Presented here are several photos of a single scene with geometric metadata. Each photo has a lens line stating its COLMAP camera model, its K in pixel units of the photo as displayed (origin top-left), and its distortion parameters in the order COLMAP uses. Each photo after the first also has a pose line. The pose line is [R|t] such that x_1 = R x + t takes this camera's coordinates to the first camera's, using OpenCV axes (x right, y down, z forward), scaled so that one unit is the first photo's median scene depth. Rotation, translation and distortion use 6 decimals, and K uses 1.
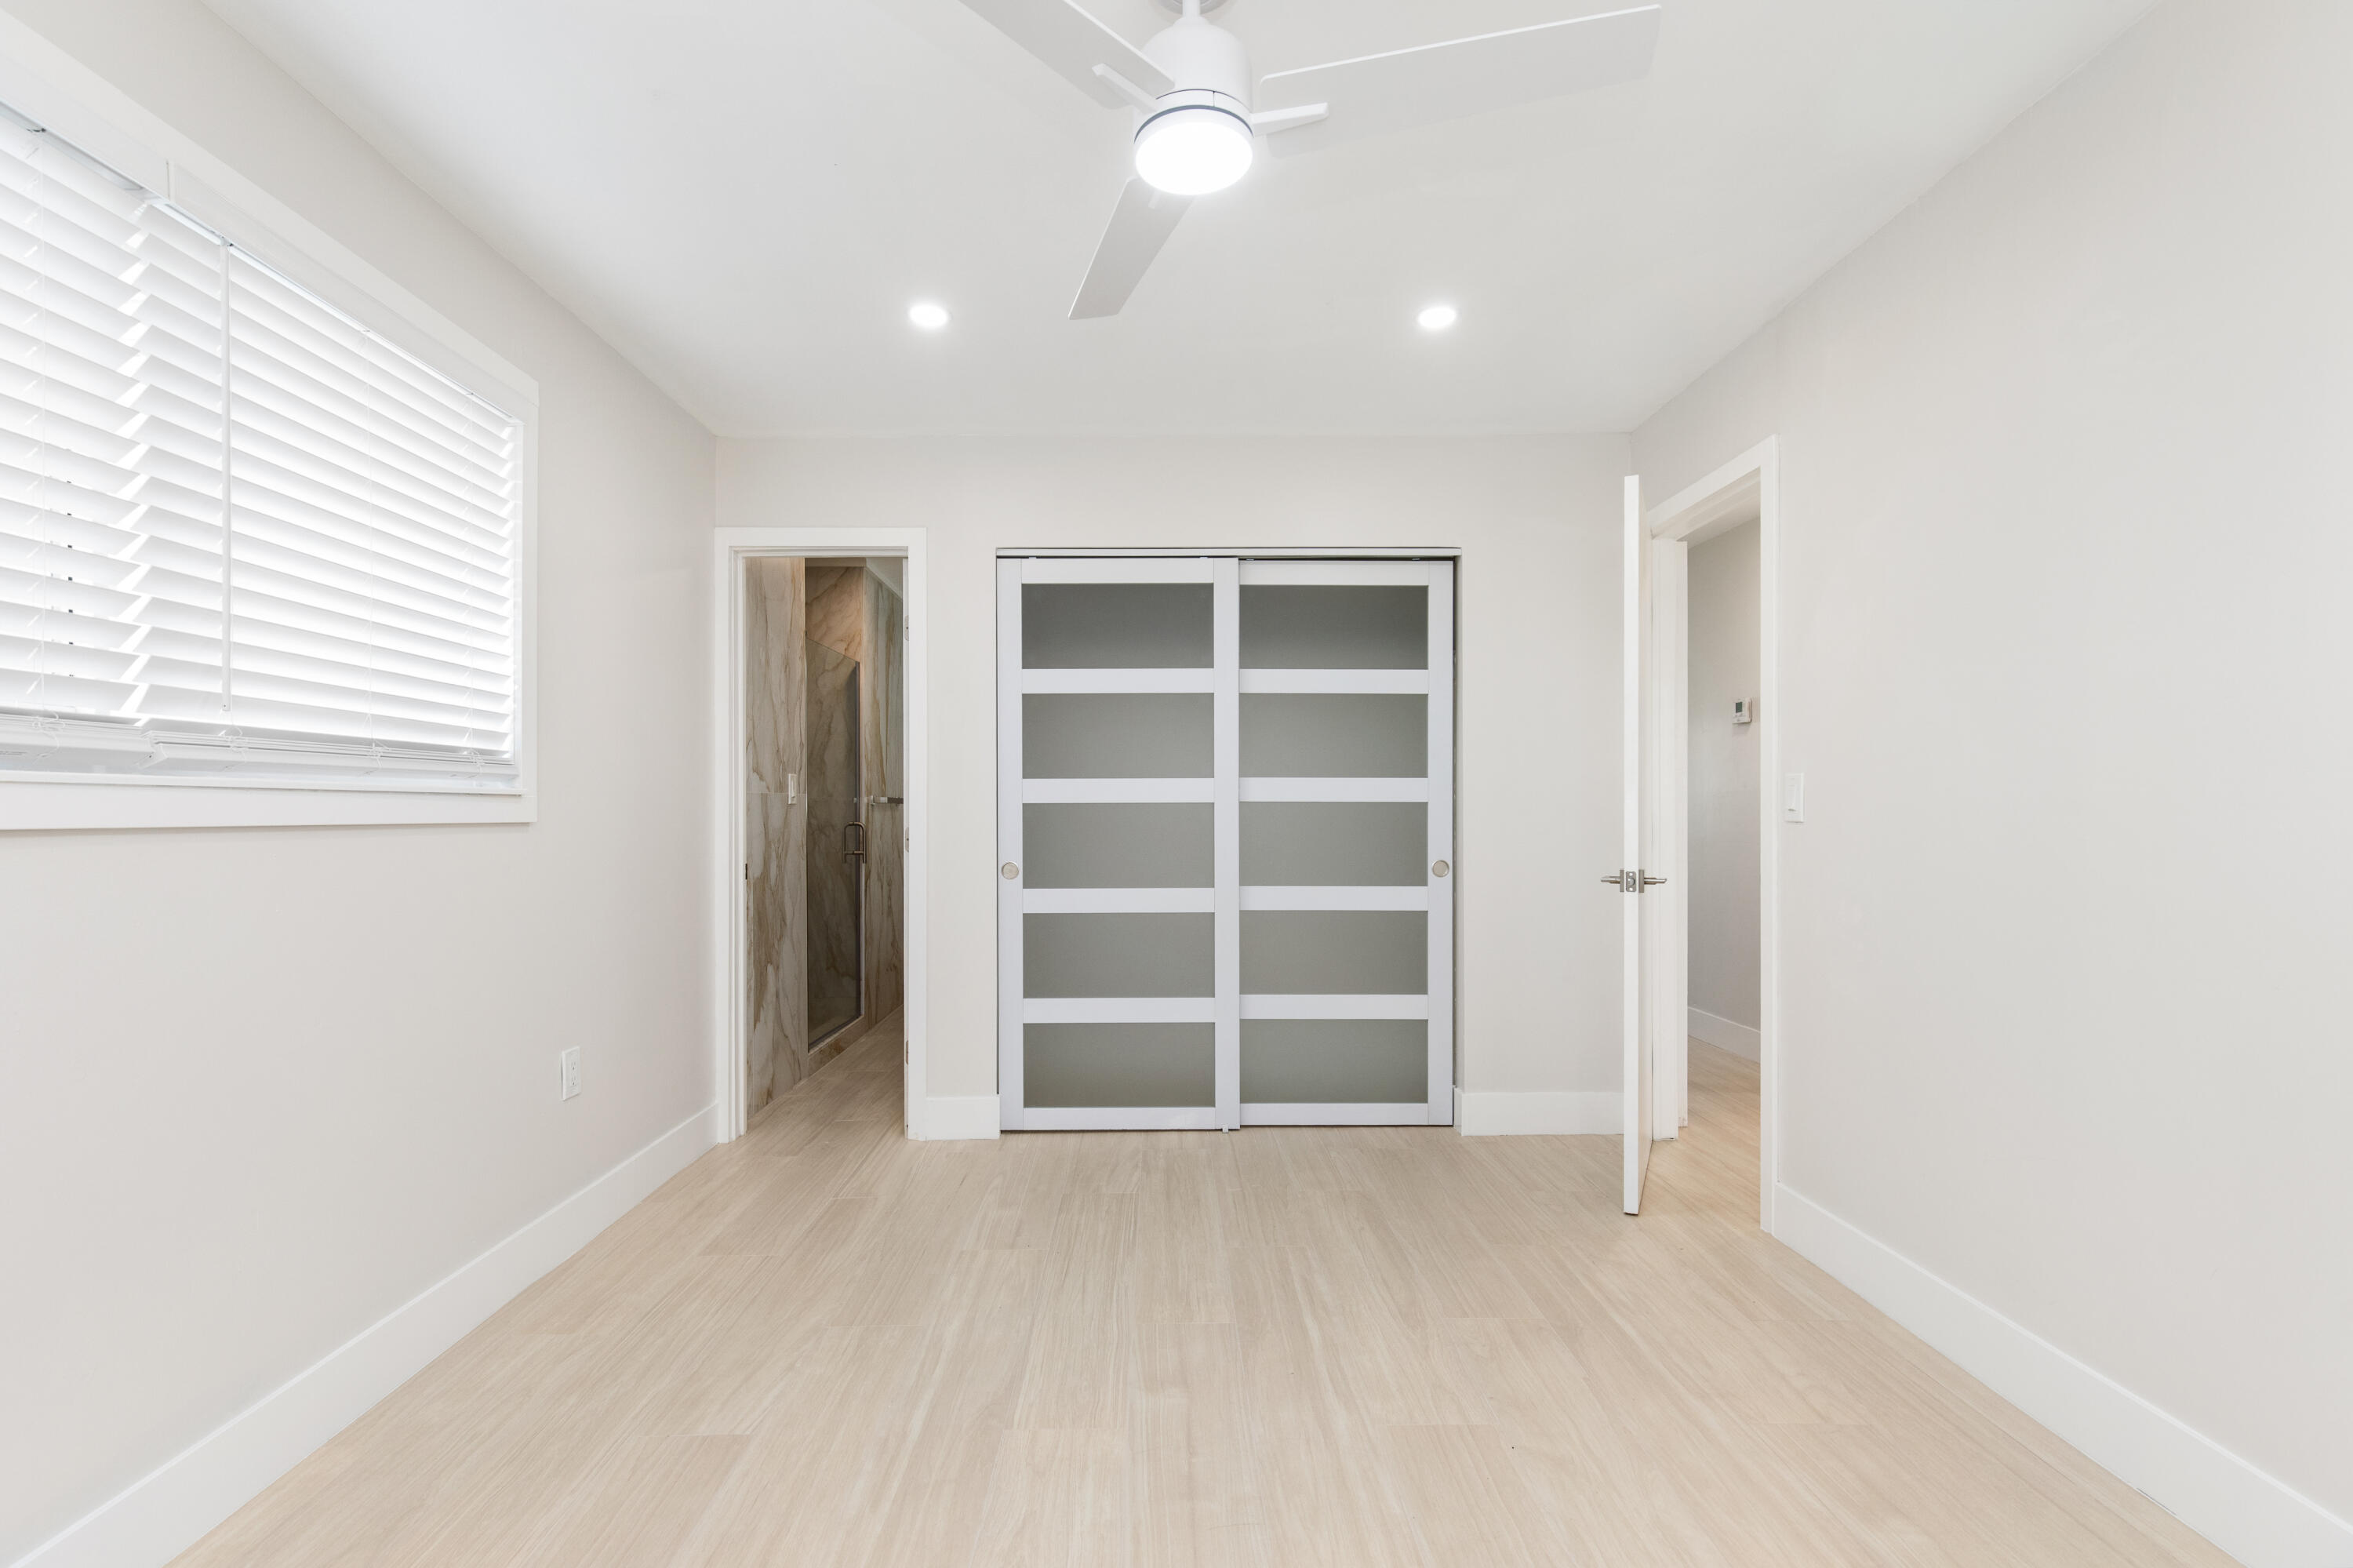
lens RADIAL K [[1080.4, 0, 1162.4], [0, 1080.4, 794.9], [0, 0, 1]] dist [0.007816, -0.000465]
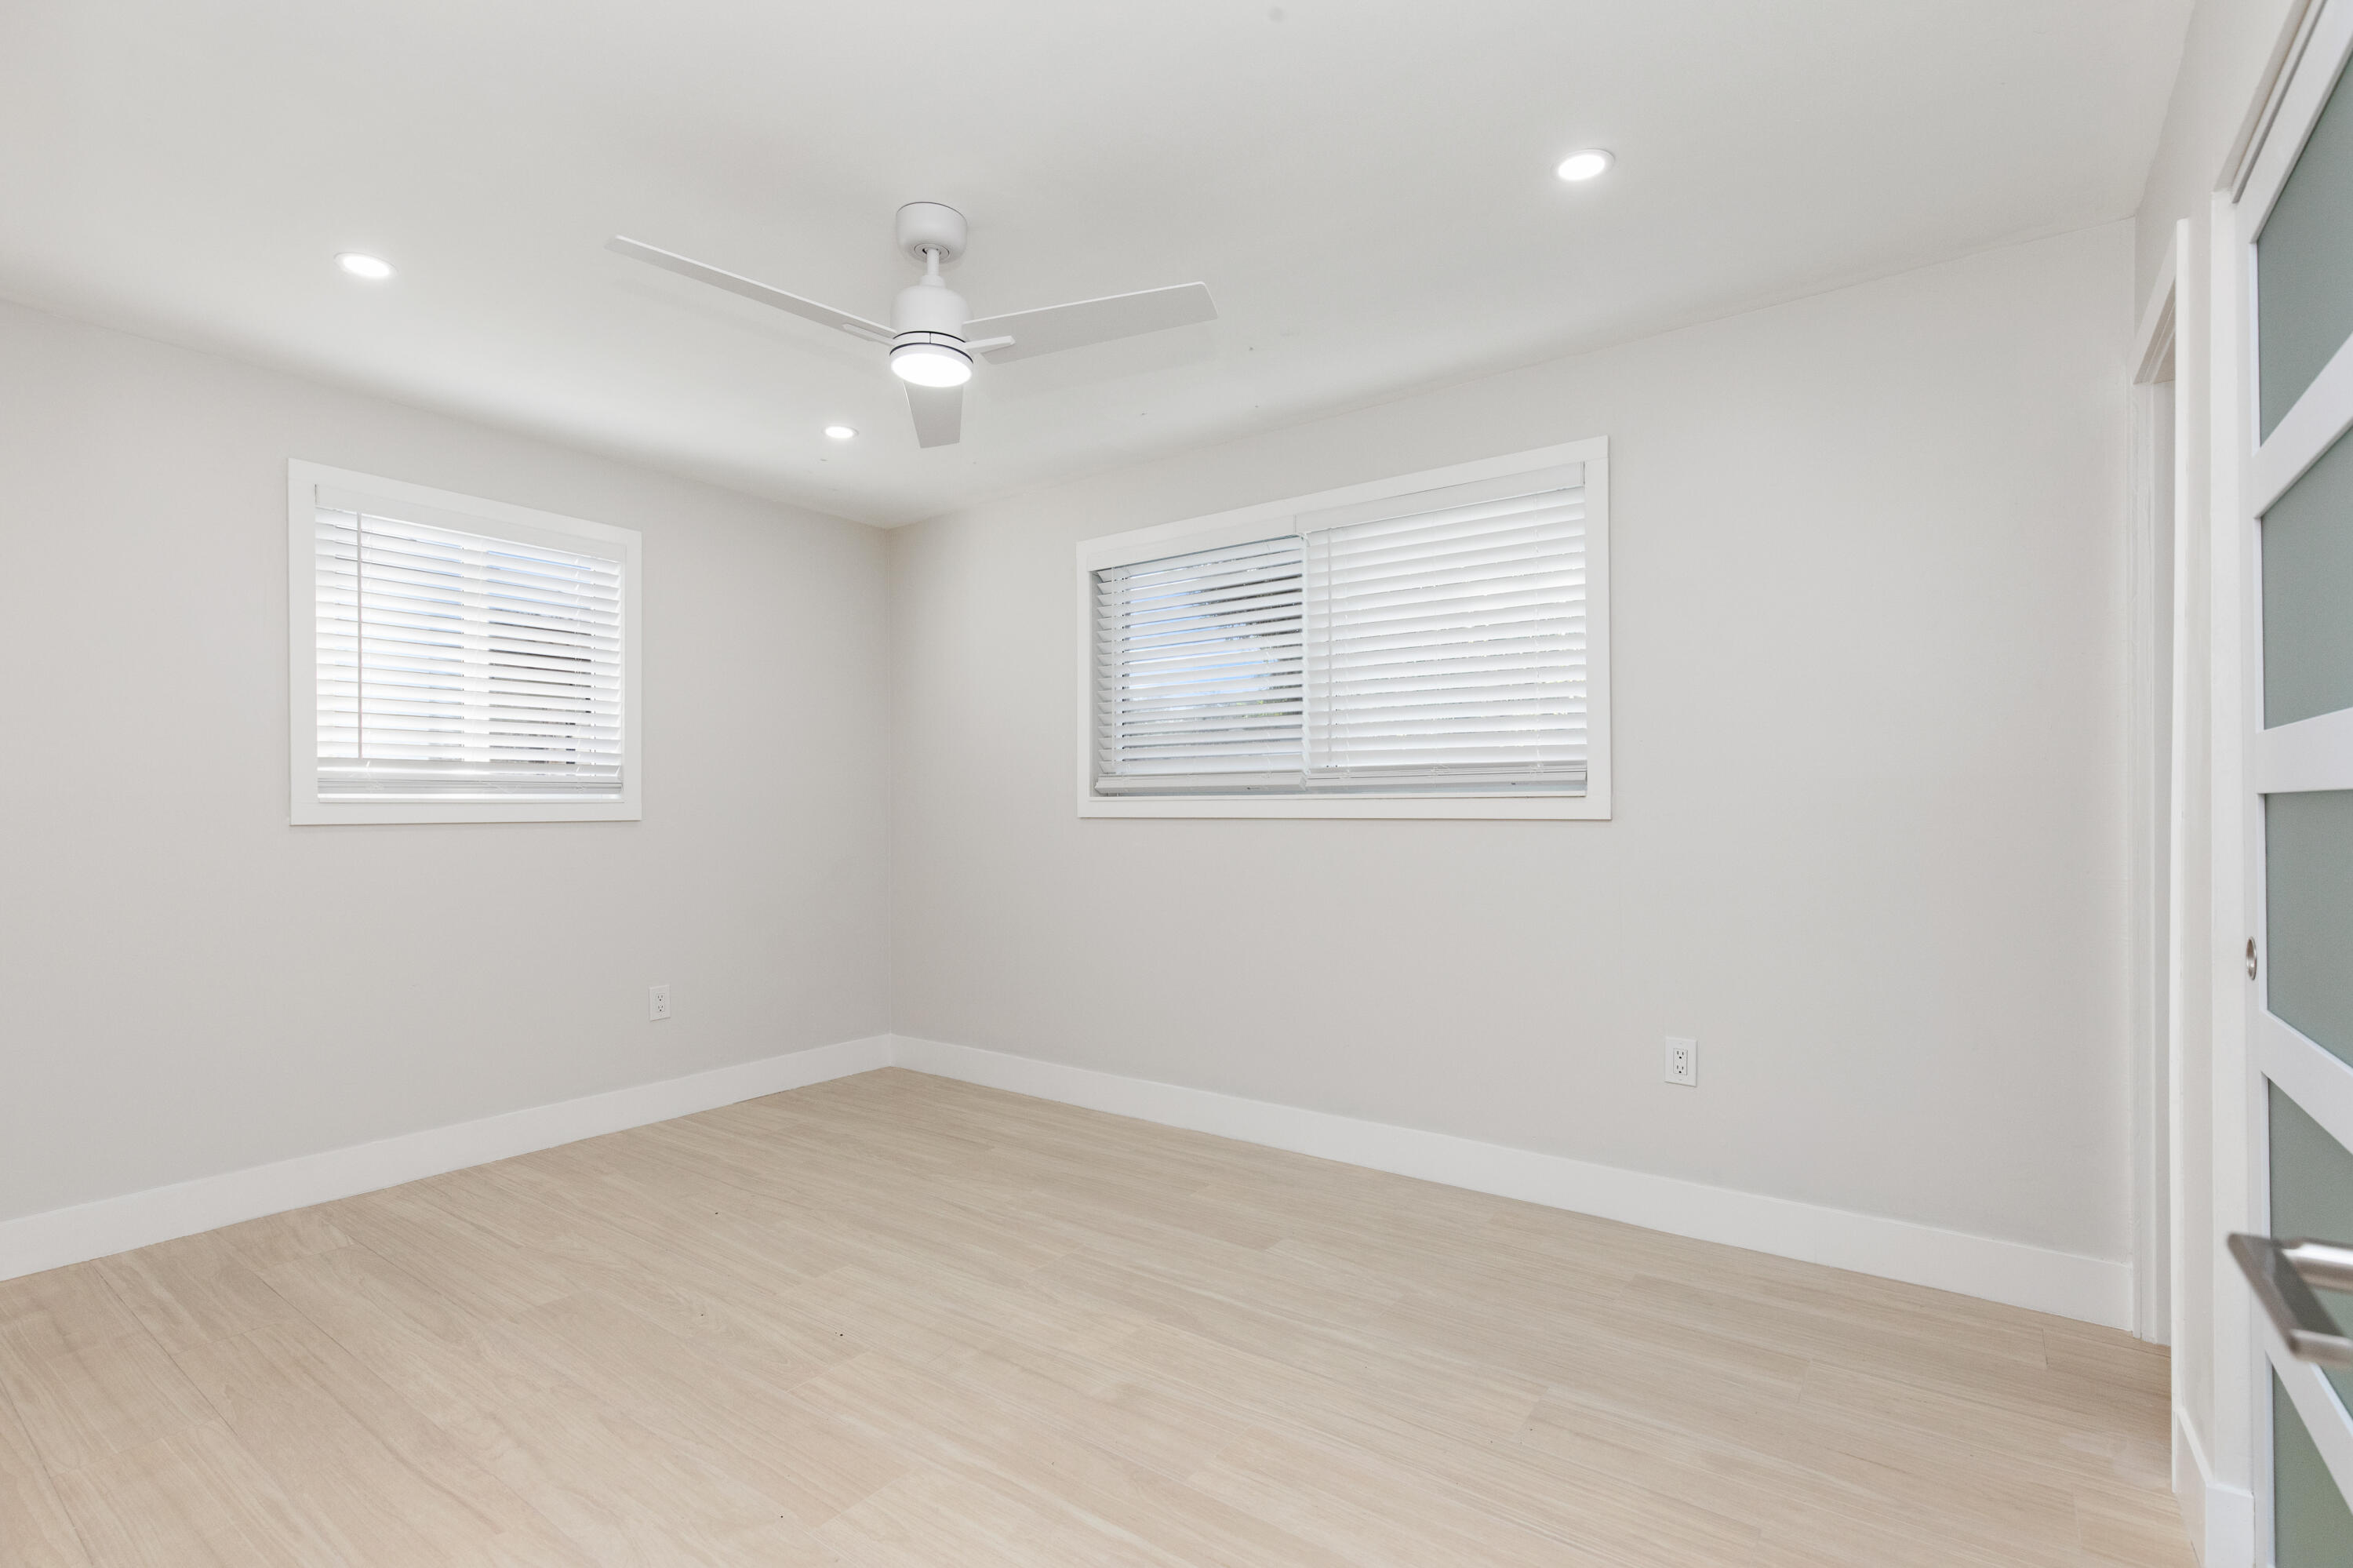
lens RADIAL K [[1080.4, 0, 1162.4], [0, 1080.4, 794.9], [0, 0, 1]] dist [0.007816, -0.000465]
pose [[-0.605825, -0.004592, -0.795585, 1.431594], [0.016968, 0.999681, -0.018691, 0.027857], [0.795417, -0.024823, -0.605554, 3.037874]]
